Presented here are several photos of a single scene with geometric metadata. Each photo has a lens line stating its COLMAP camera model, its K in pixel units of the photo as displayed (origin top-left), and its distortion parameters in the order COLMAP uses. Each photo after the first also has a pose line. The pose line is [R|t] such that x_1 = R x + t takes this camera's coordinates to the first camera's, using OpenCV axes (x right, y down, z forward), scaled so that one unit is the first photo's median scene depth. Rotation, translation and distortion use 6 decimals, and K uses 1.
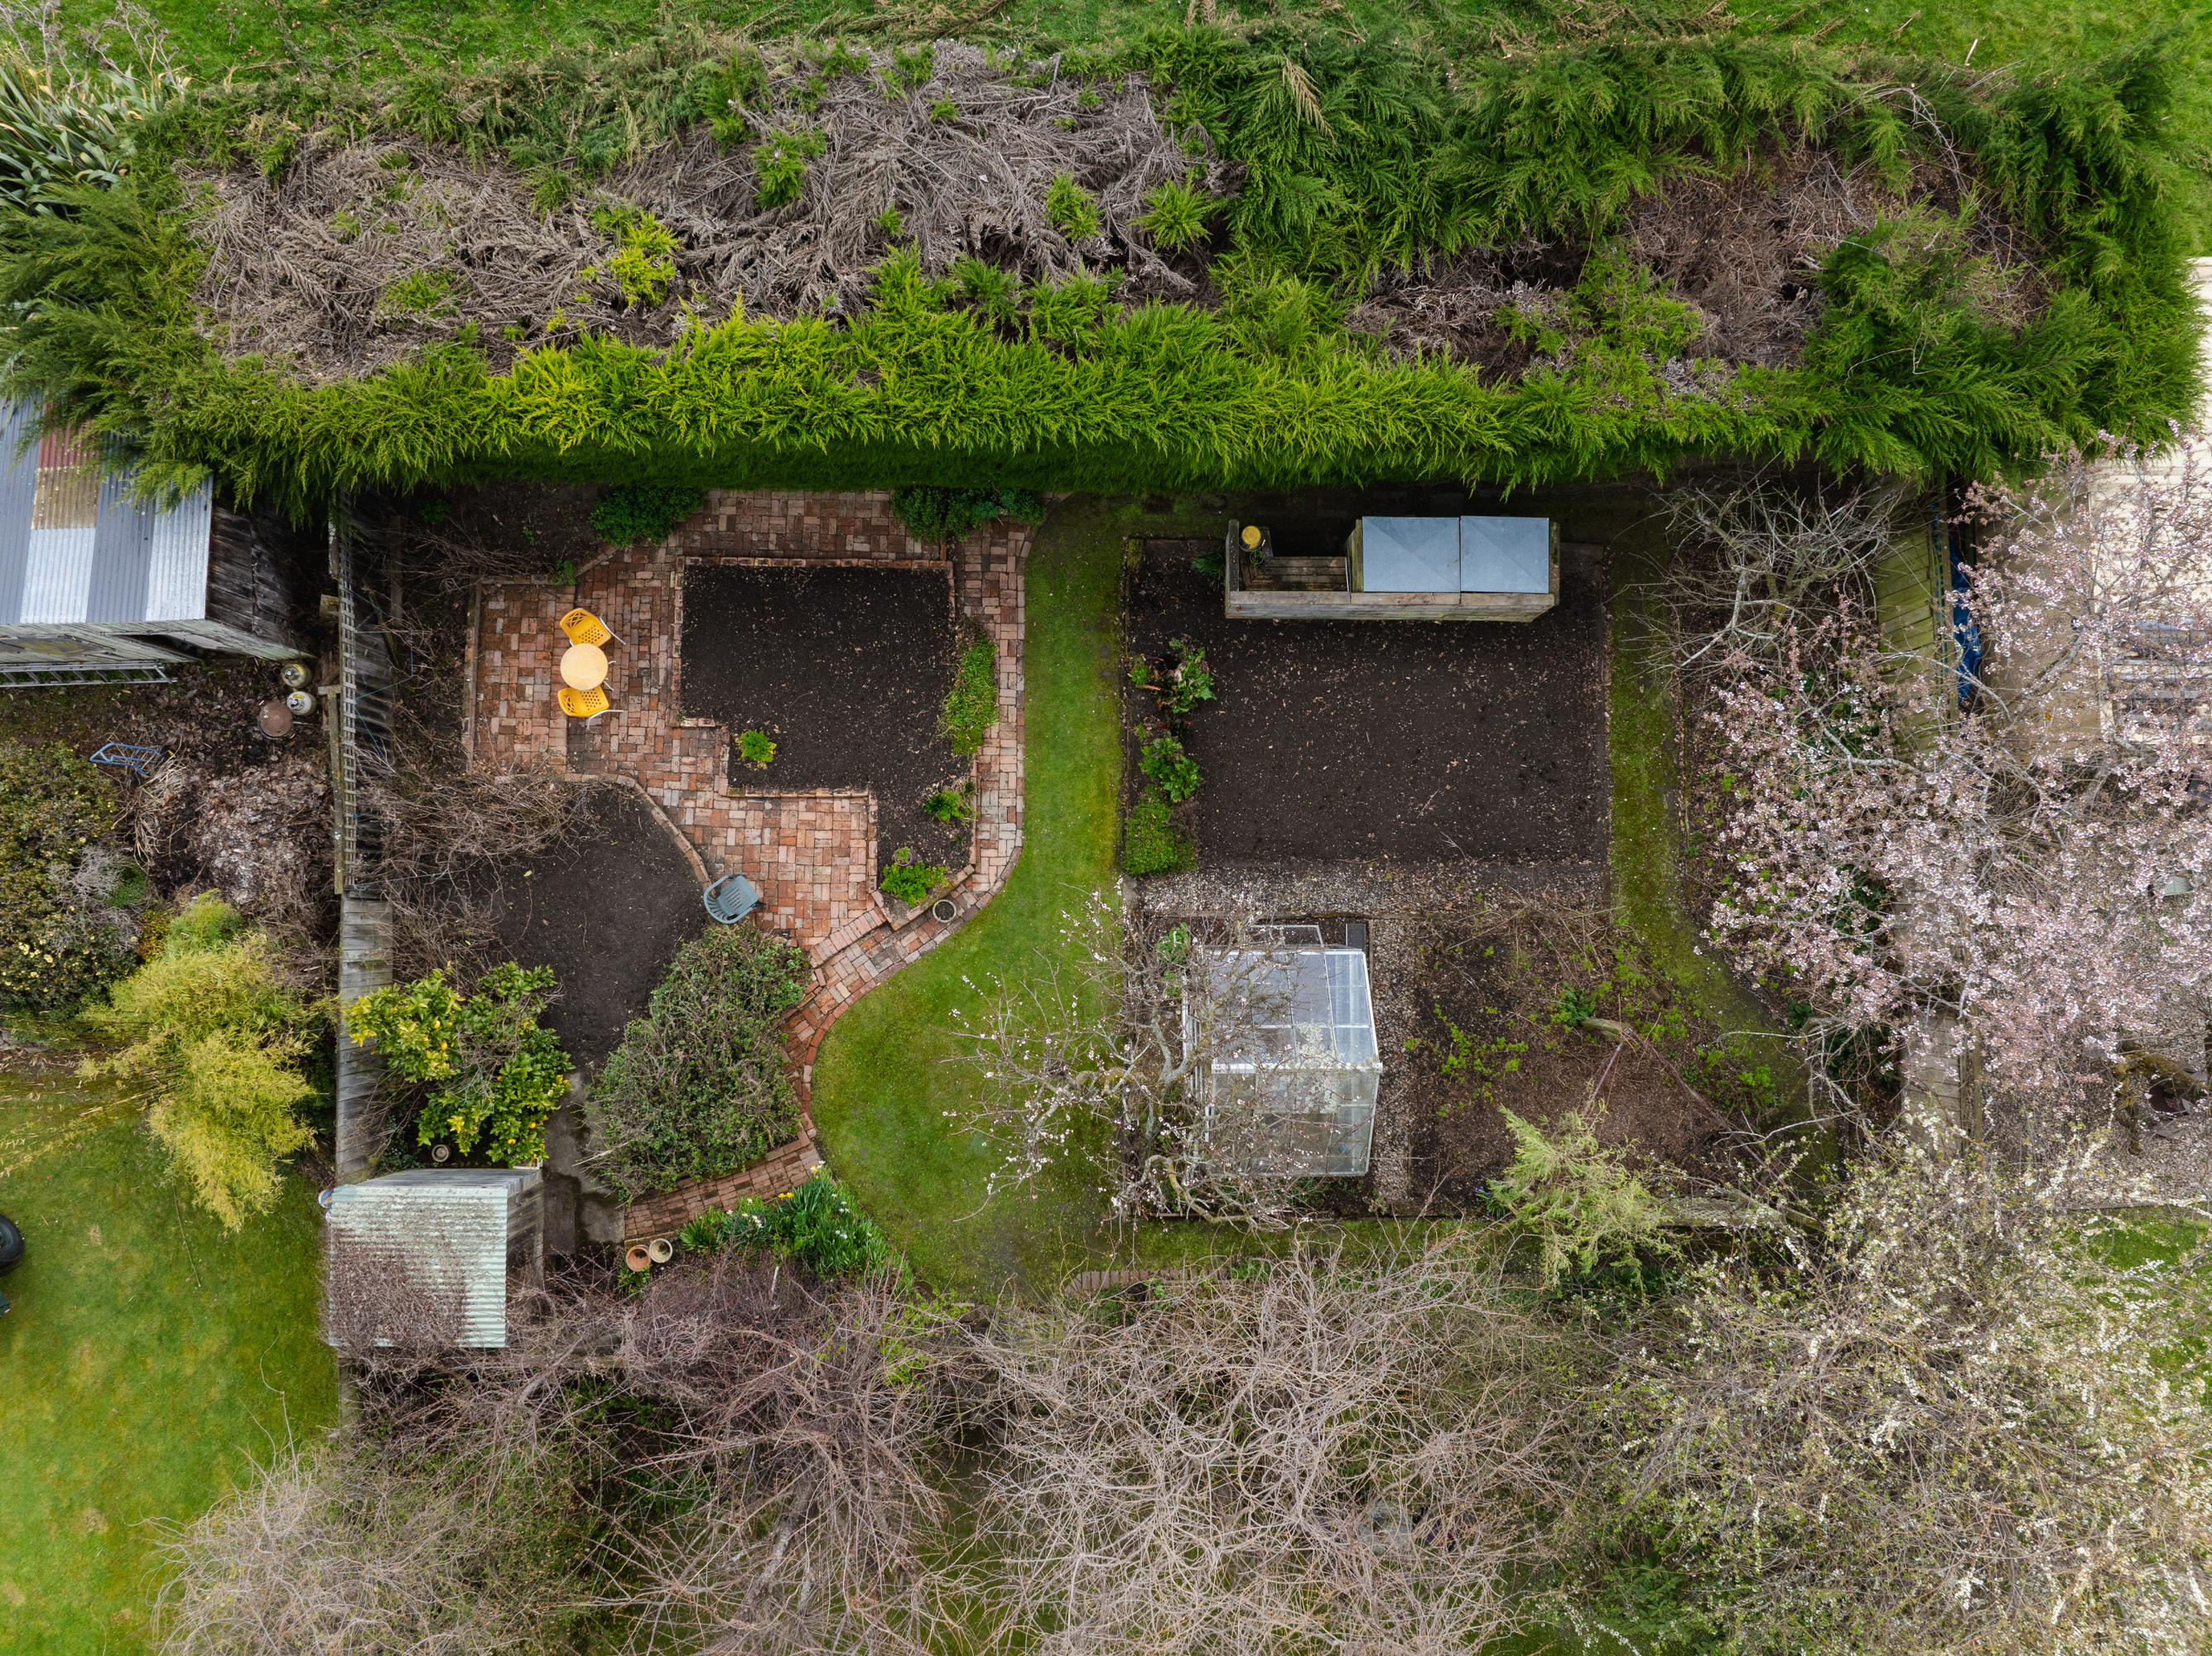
lens RADIAL K [[1543.0, 0, 1158.4], [0, 1543.0, 823.2], [0, 0, 1]] dist [-0.031764, 0.001741]
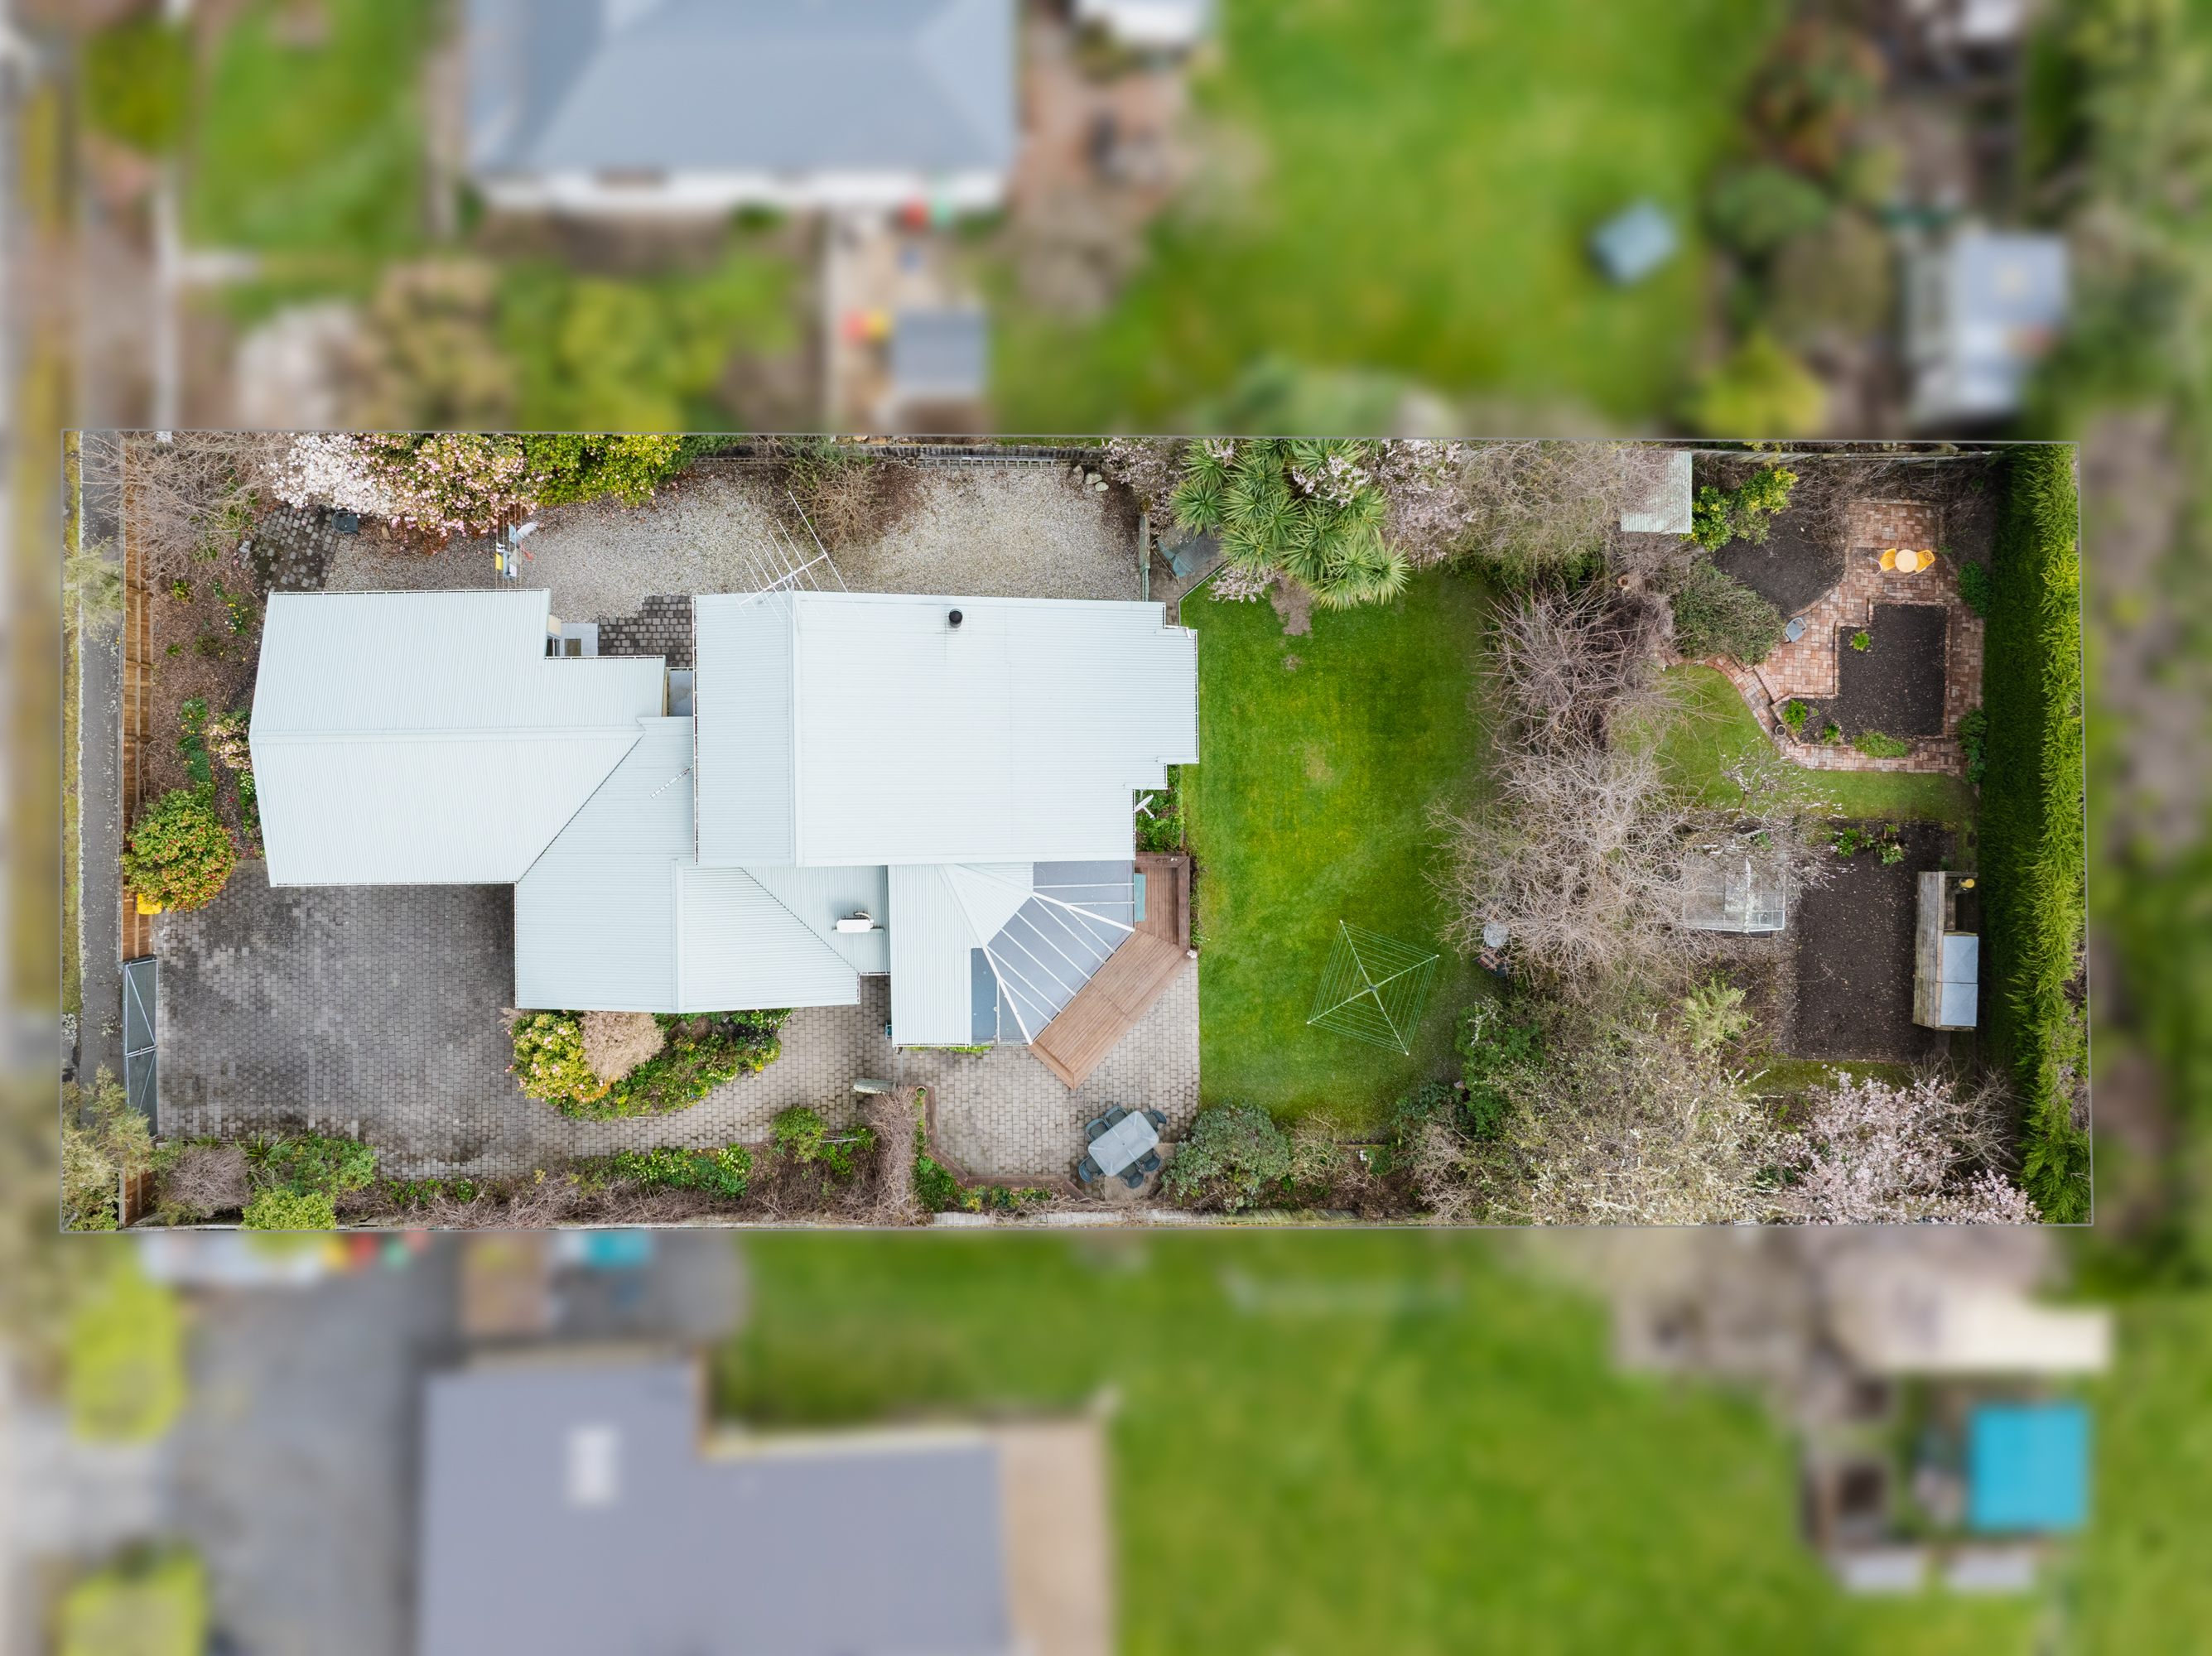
lens RADIAL K [[1543.0, 0, 1158.4], [0, 1543.0, 823.2], [0, 0, 1]] dist [-0.031764, 0.001741]
pose [[-0.026419, 0.999350, -0.024529, 0.057283], [-0.998775, -0.025362, 0.042481, 0.796867], [0.041832, 0.025622, 0.998796, -1.080284]]
